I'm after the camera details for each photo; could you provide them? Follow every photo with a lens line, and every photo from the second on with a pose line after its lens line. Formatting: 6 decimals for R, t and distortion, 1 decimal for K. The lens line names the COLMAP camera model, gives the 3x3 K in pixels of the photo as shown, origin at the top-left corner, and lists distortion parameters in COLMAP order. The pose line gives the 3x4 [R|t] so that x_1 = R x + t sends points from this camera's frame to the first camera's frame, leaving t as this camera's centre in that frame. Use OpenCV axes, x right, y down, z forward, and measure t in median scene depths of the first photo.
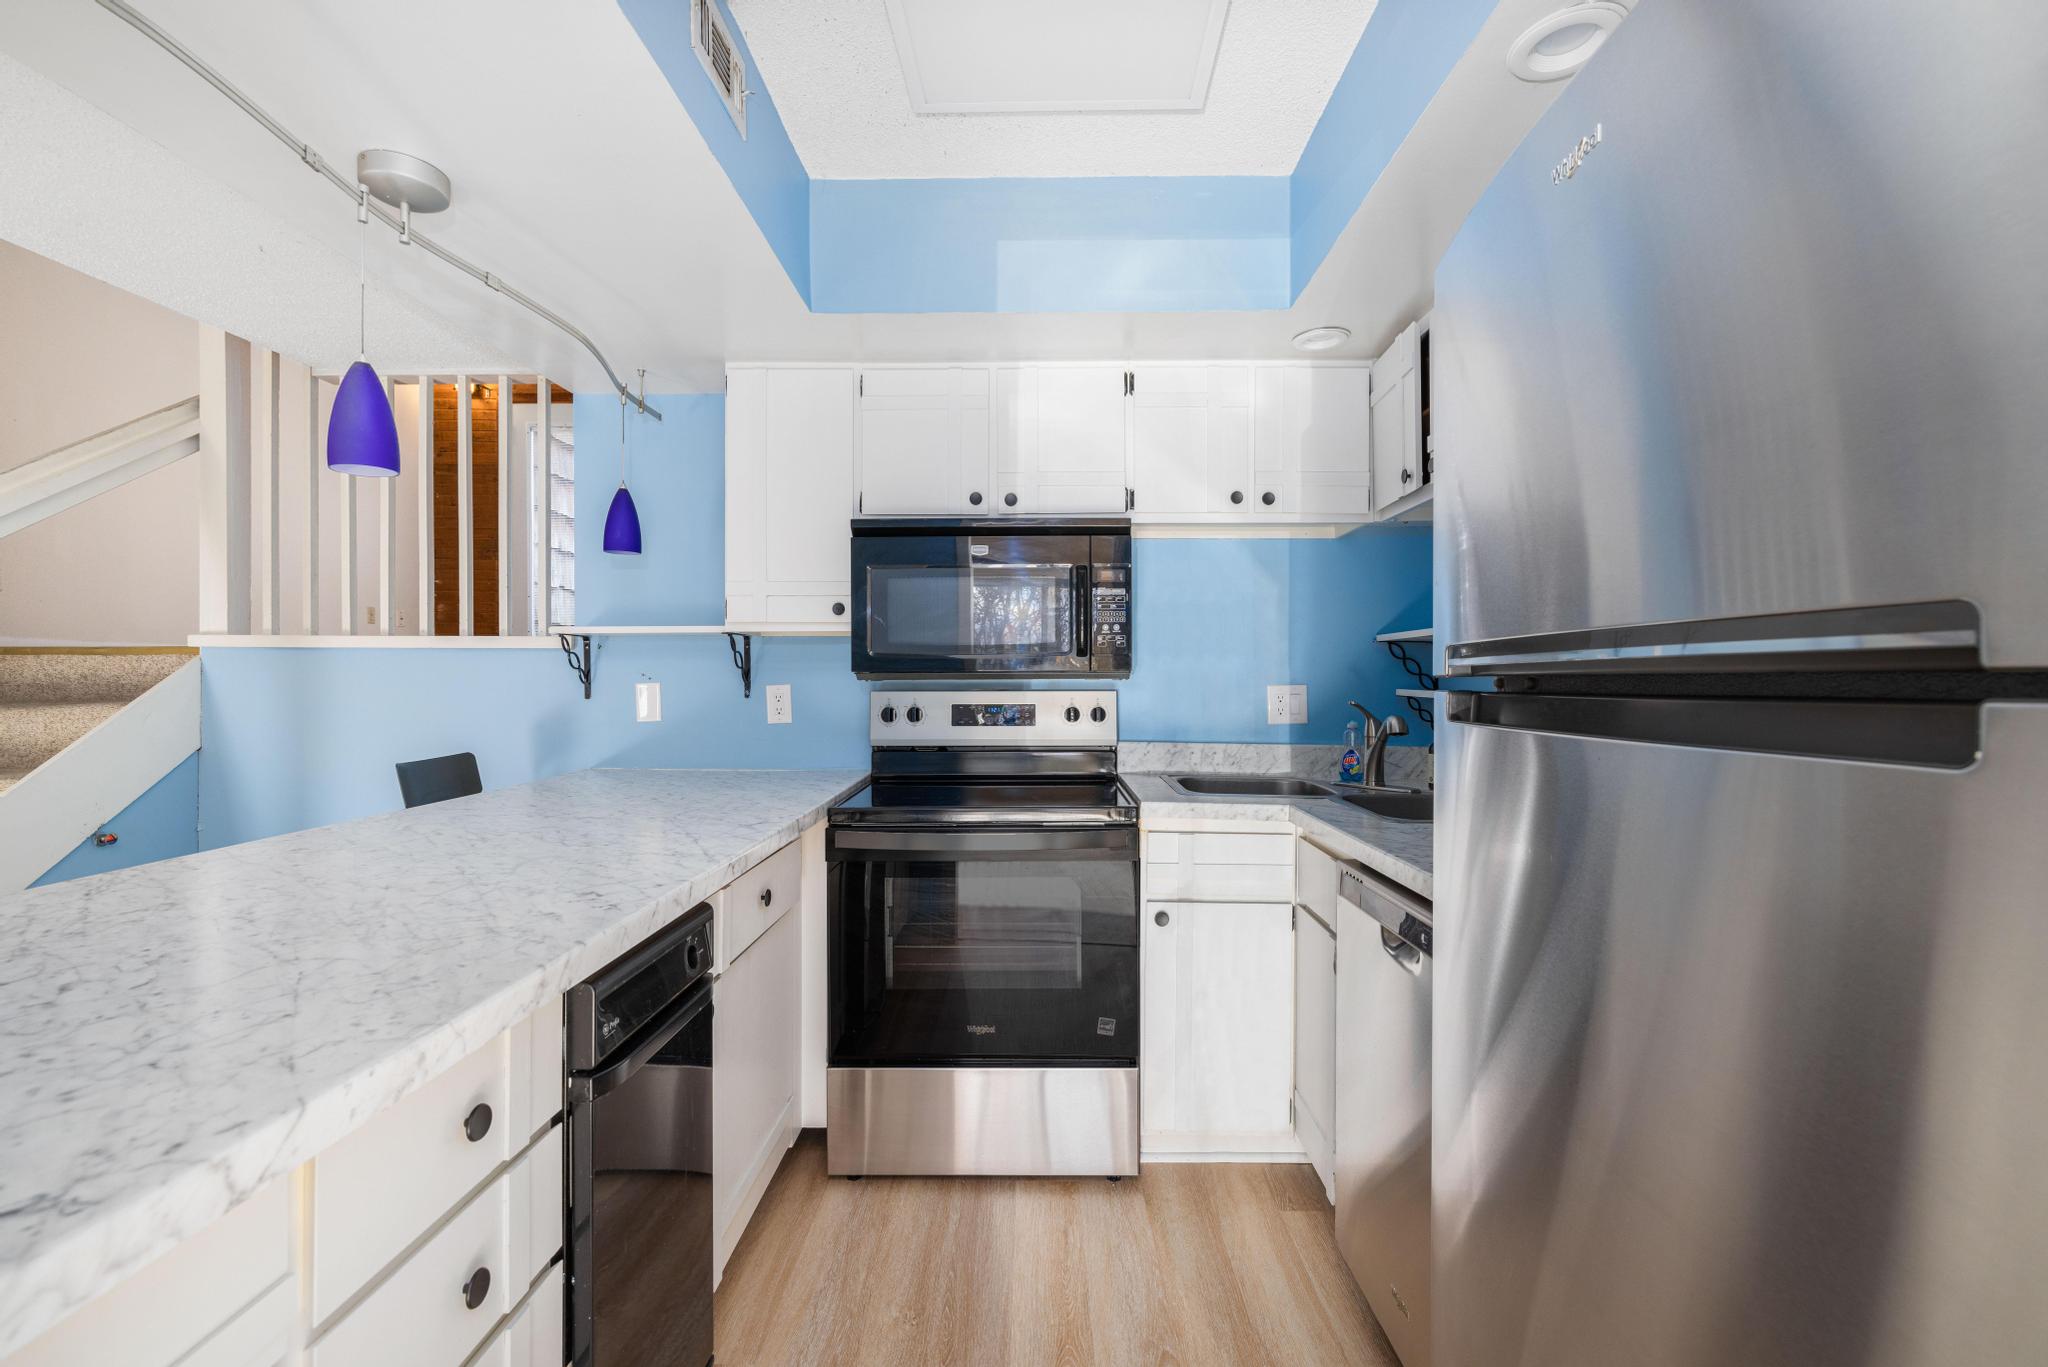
lens RADIAL K [[859.6, 0, 1024.0], [0, 859.6, 683.5], [0, 0, 1]] dist [-0.000802, -0.000098]
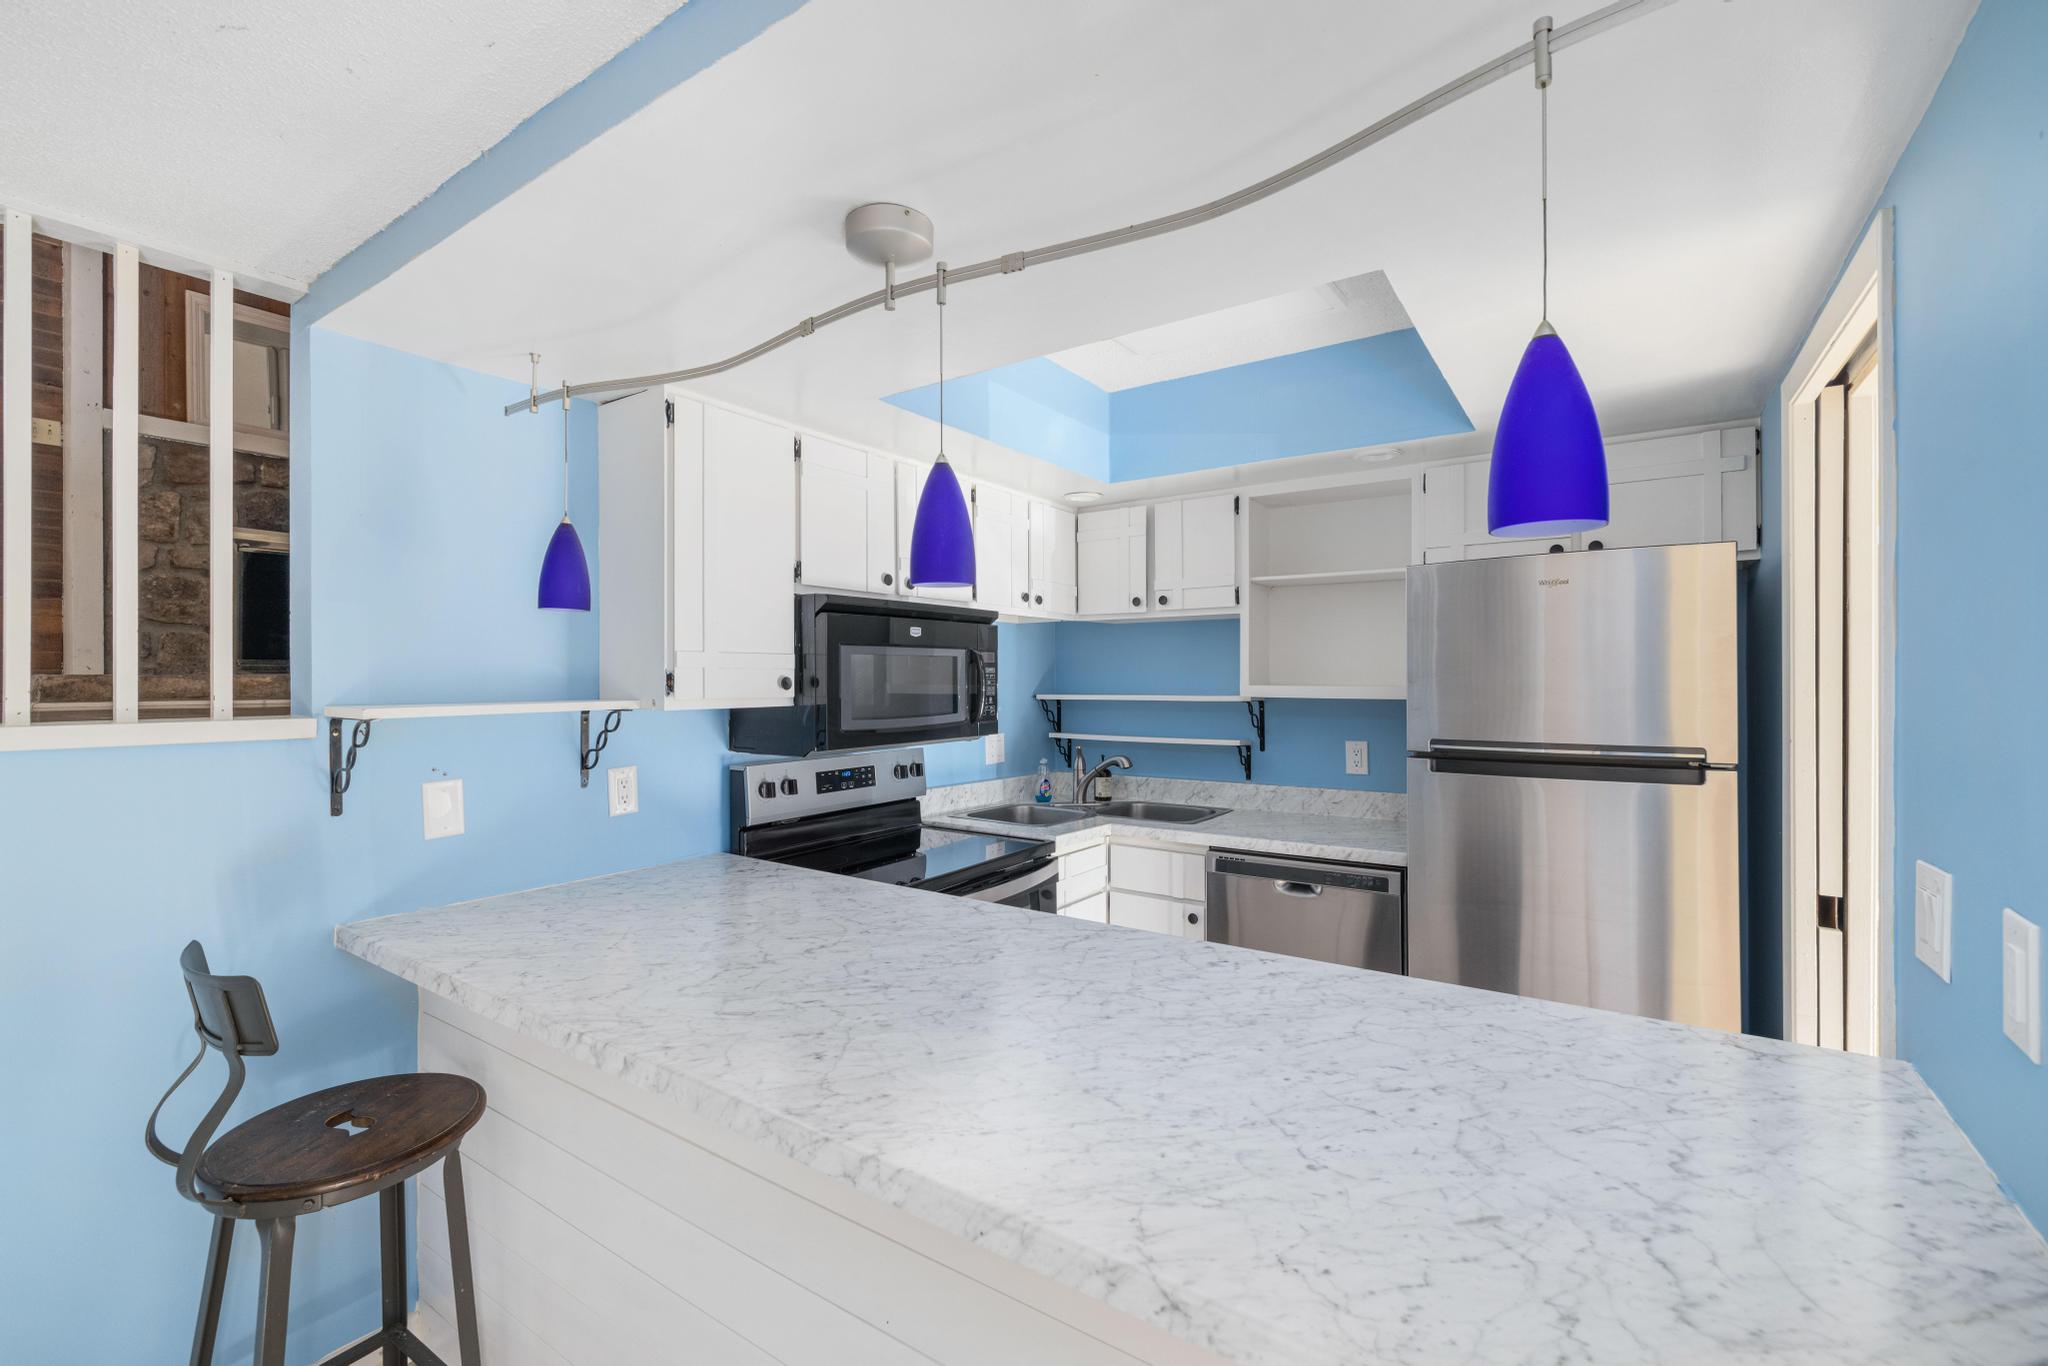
lens RADIAL K [[870.4, 0, 1024.0], [0, 870.4, 683.0], [0, 0, 1]] dist [-0.000842, -0.000019]
pose [[0.562140, -0.006045, 0.827020, -0.795889], [0.008173, 0.999965, 0.001754, -0.080841], [-0.827002, 0.005773, 0.562170, 0.233128]]
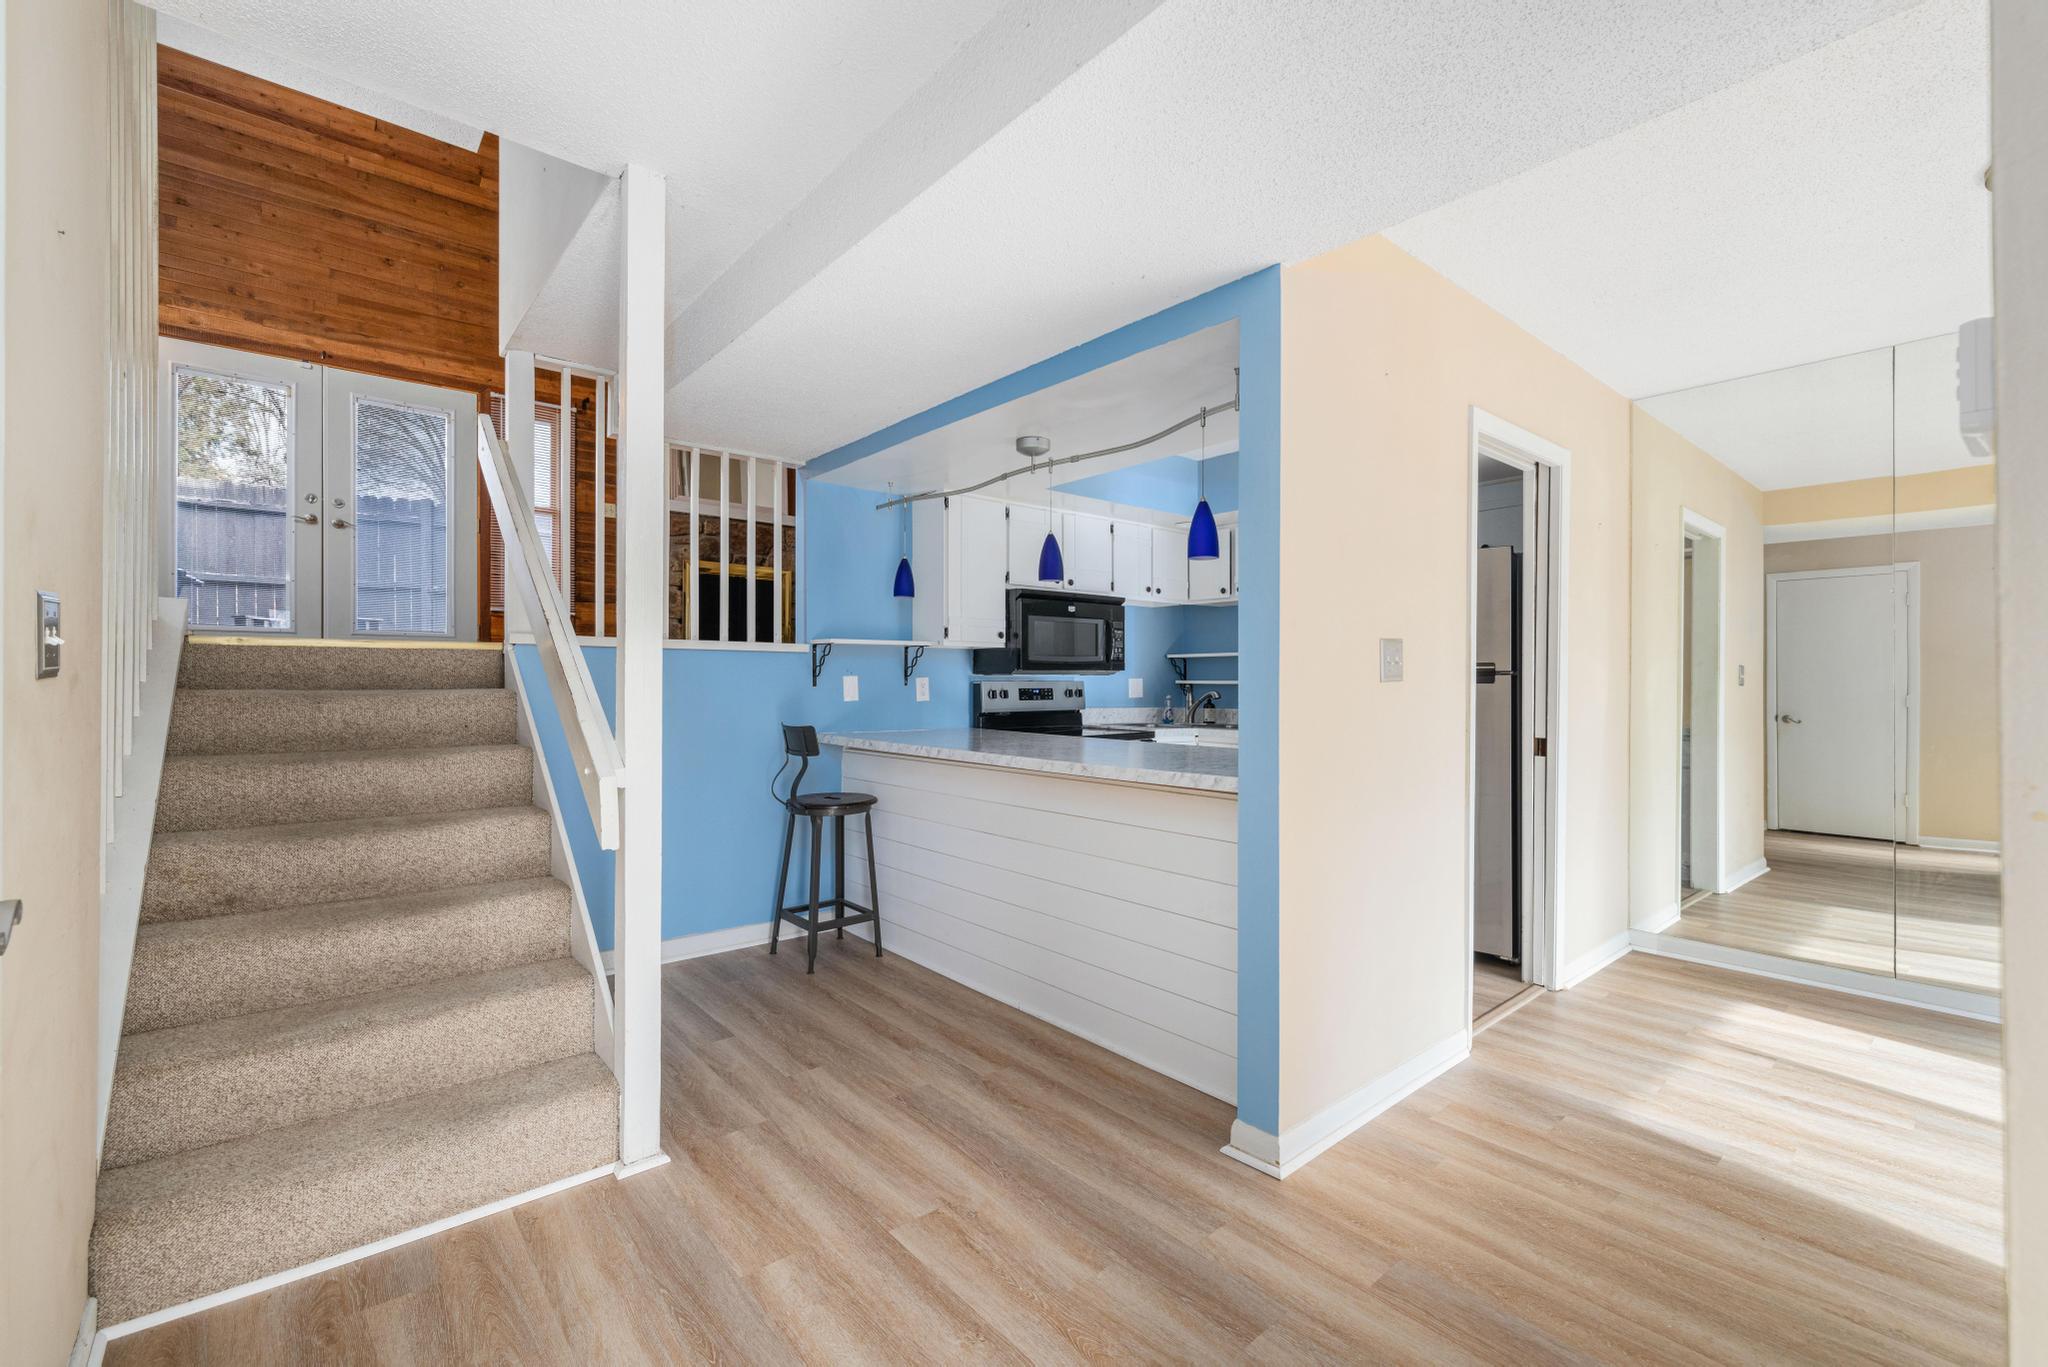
lens RADIAL K [[859.6, 0, 1024.0], [0, 859.6, 683.5], [0, 0, 1]] dist [-0.000802, -0.000098]
pose [[0.762136, -0.001114, 0.647416, -1.260749], [0.002413, 0.999996, -0.001120, 0.016204], [-0.647412, 0.002415, 0.762136, -0.387109]]
